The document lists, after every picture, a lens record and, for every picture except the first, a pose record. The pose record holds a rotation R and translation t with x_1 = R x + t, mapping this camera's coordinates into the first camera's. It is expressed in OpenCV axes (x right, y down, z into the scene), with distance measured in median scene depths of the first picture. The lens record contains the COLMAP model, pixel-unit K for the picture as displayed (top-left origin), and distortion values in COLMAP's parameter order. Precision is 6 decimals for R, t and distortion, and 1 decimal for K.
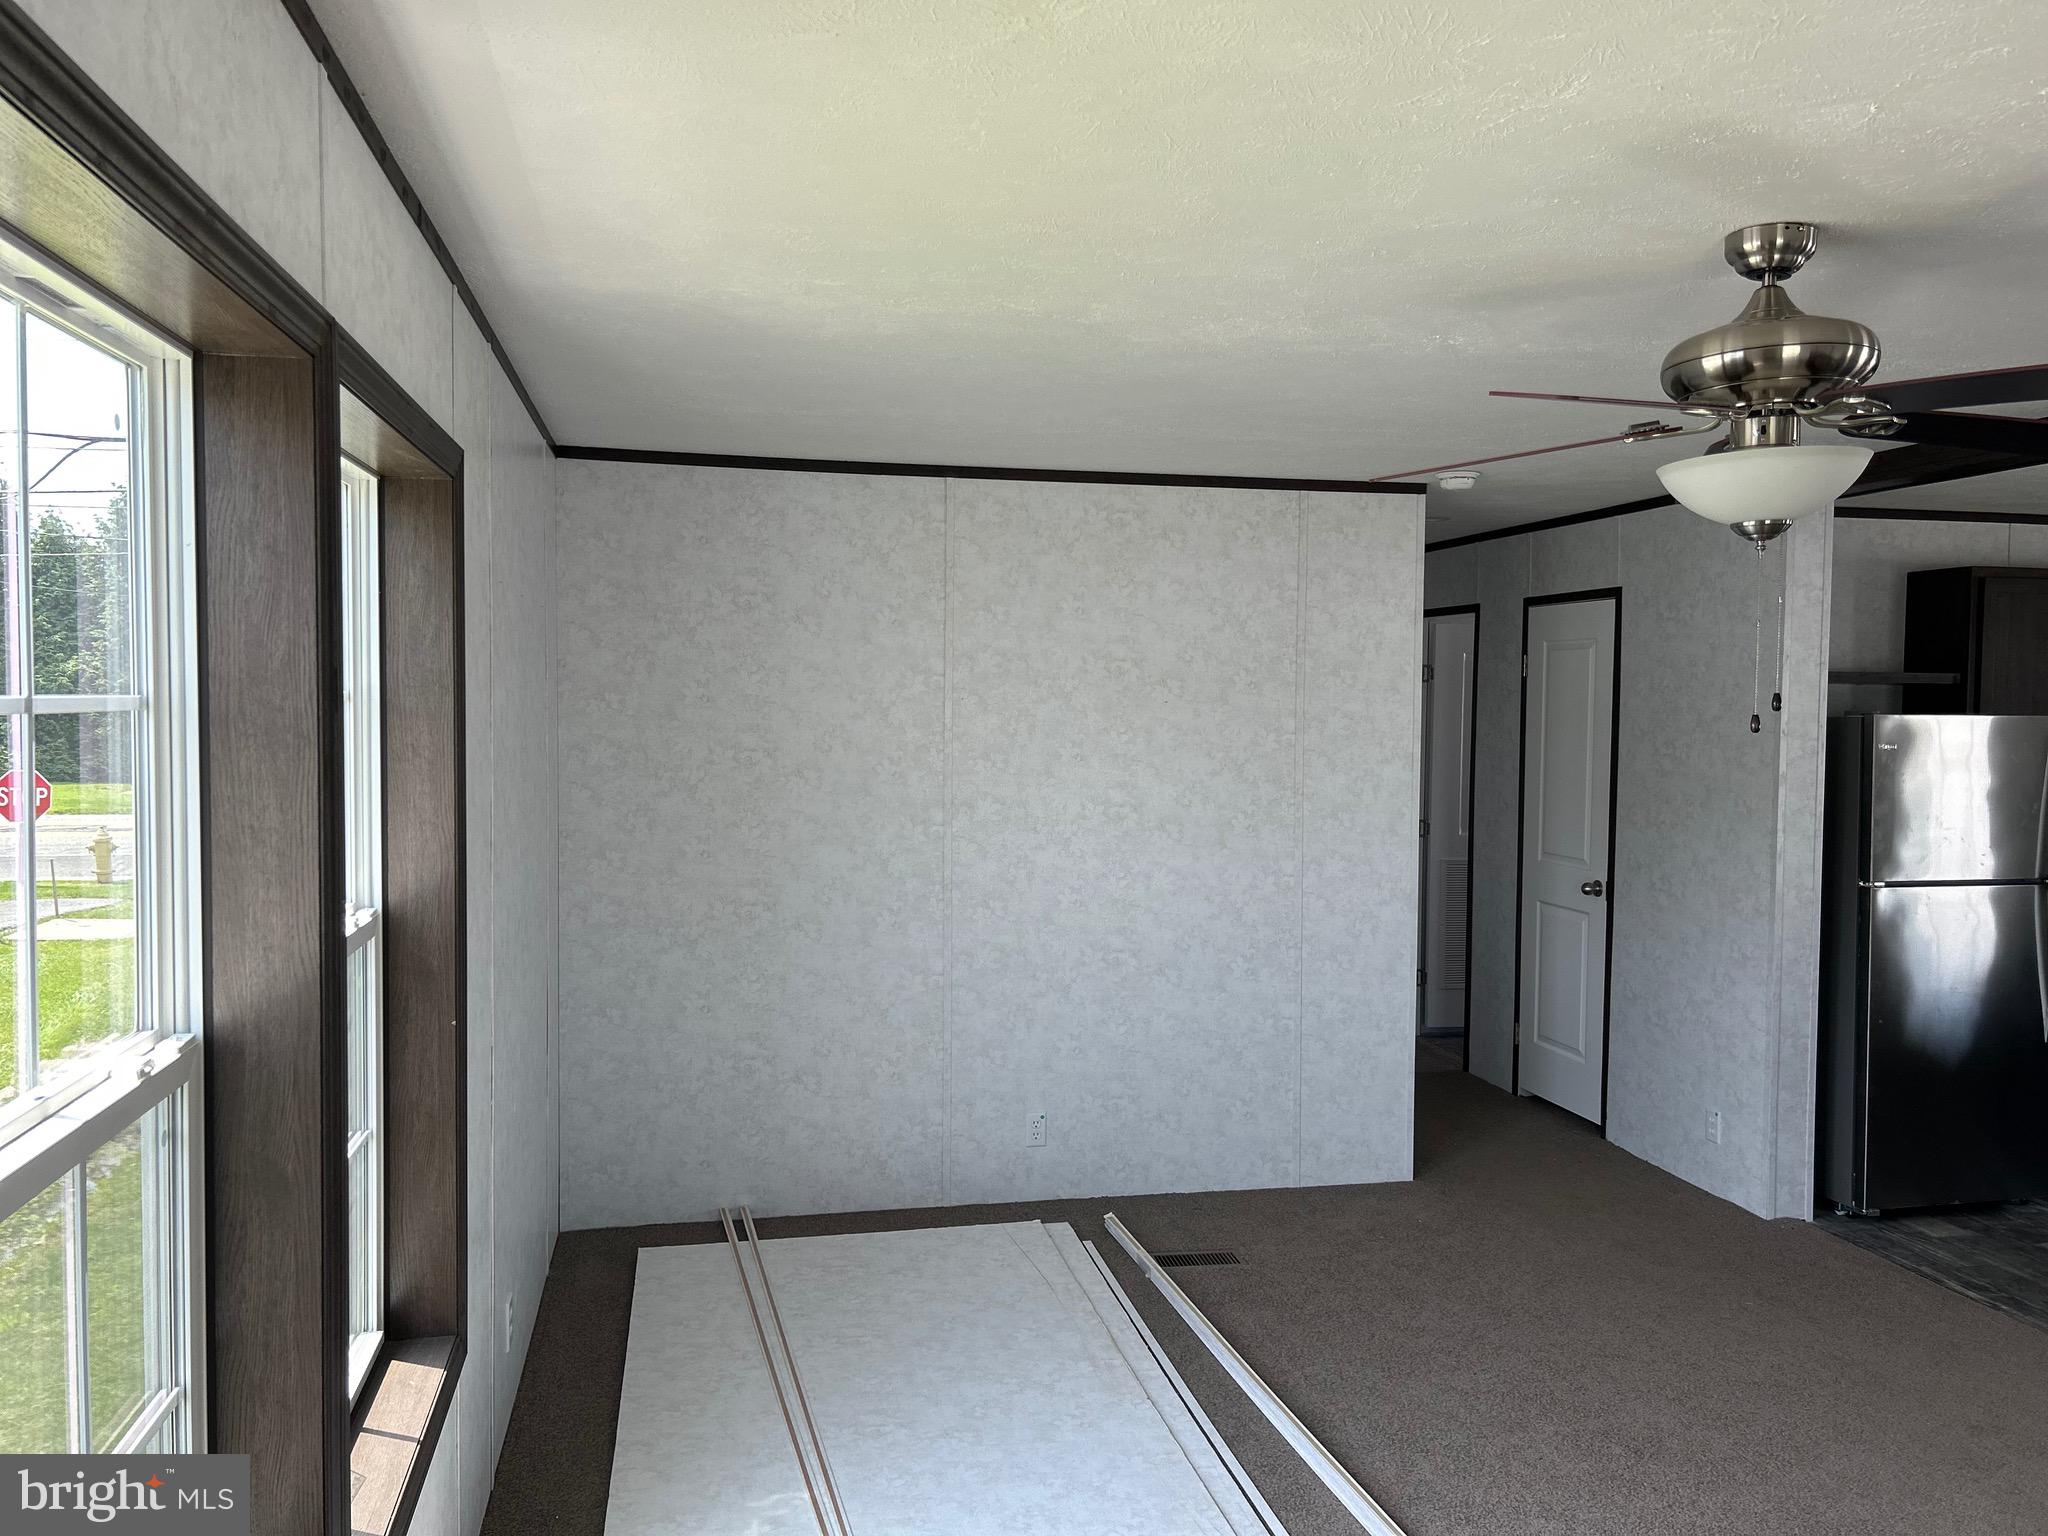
lens RADIAL K [[1533.9, 0, 1034.9], [0, 1533.9, 764.4], [0, 0, 1]] dist [0.064051, -0.072800]
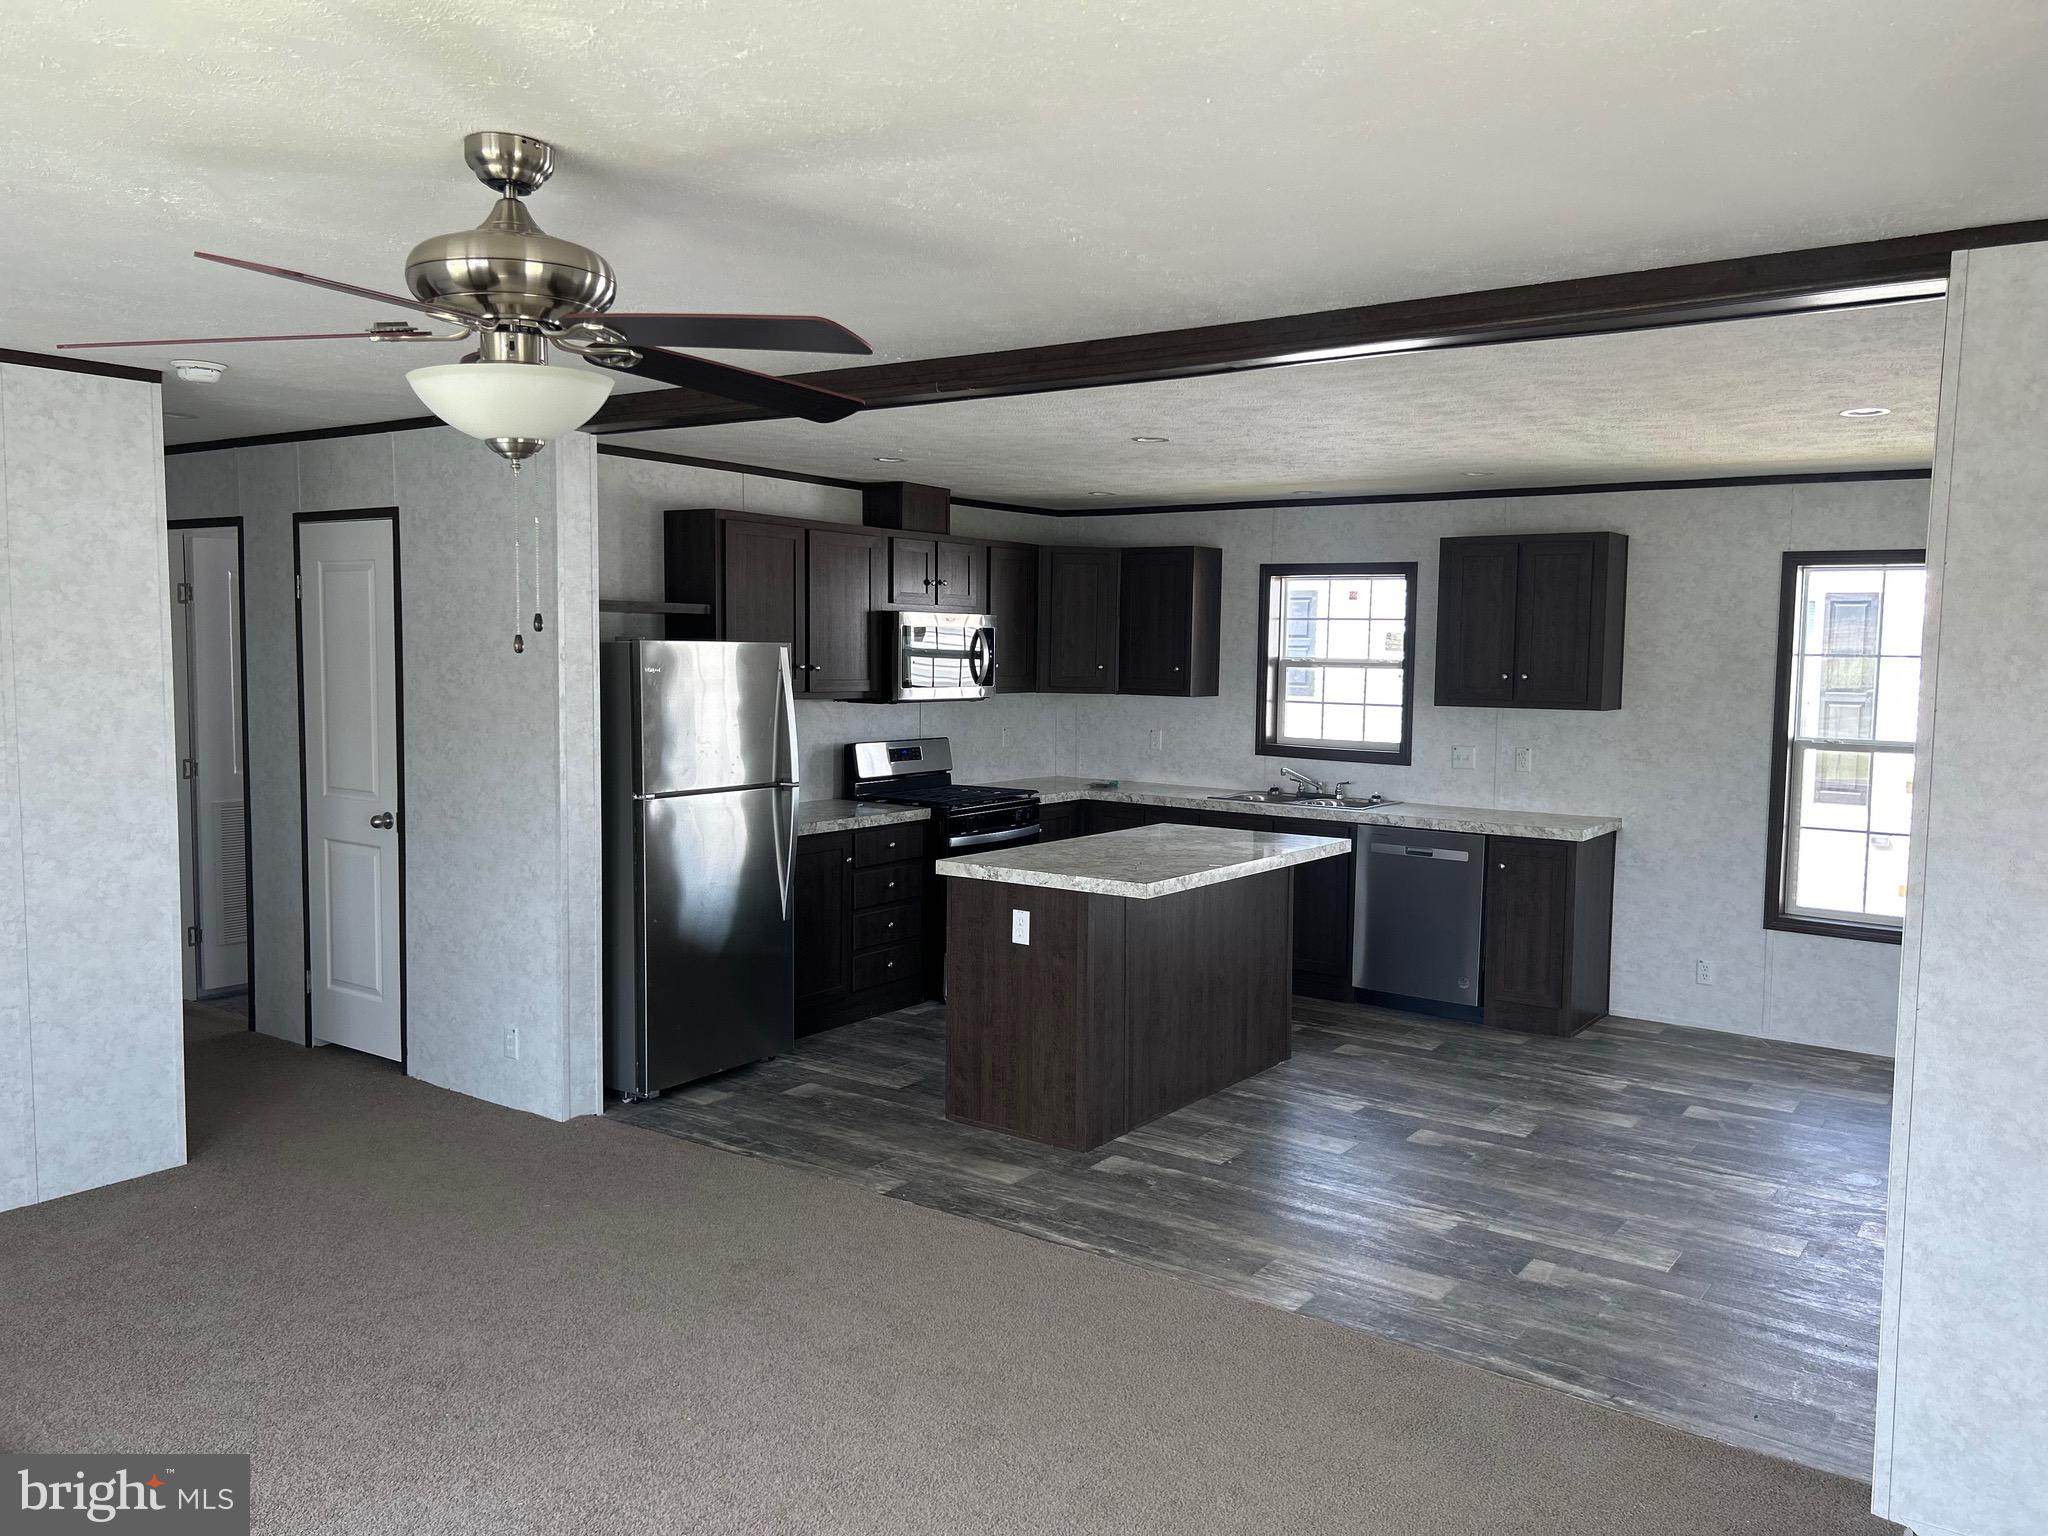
lens RADIAL K [[1533.9, 0, 1036.6], [0, 1533.9, 769.5], [0, 0, 1]] dist [0.064051, -0.072800]
pose [[0.738329, -0.054626, 0.672225, 0.017549], [0.021736, 0.998124, 0.057236, 0.002274], [-0.674090, -0.027648, 0.738131, 0.017583]]
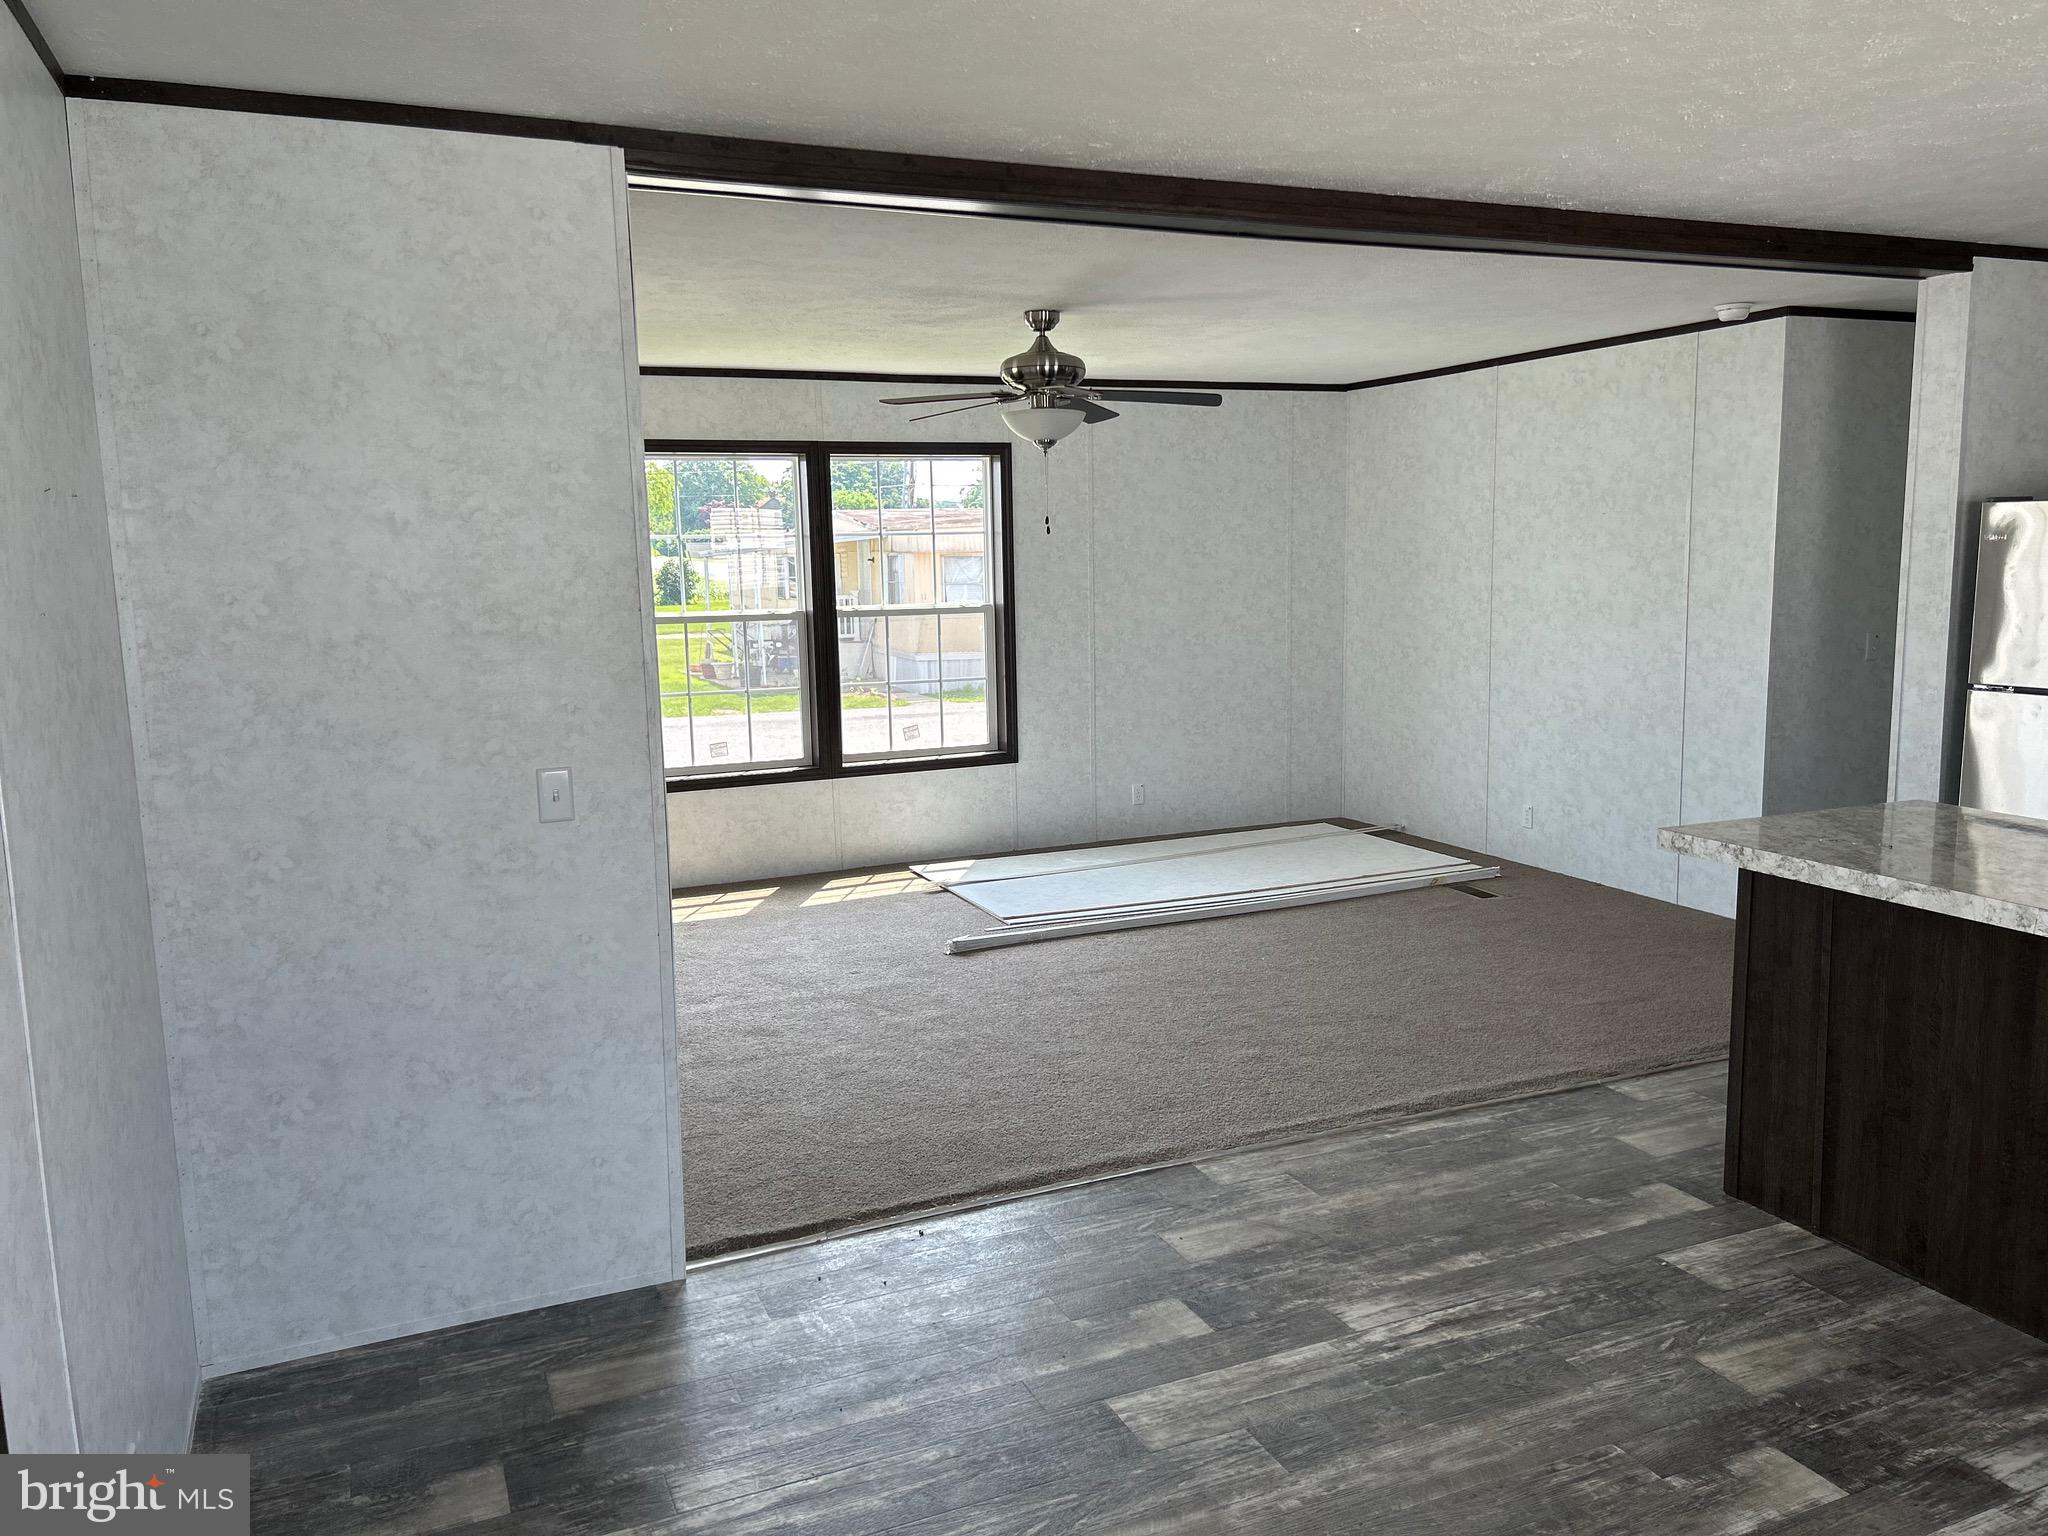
lens RADIAL K [[1533.9, 0, 1036.8], [0, 1533.9, 762.9], [0, 0, 1]] dist [0.064051, -0.072800]
pose [[0.202283, 0.122372, -0.971651, 1.318758], [-0.019741, 0.992470, 0.120884, 0.020760], [0.979128, -0.005272, 0.203176, 0.251908]]
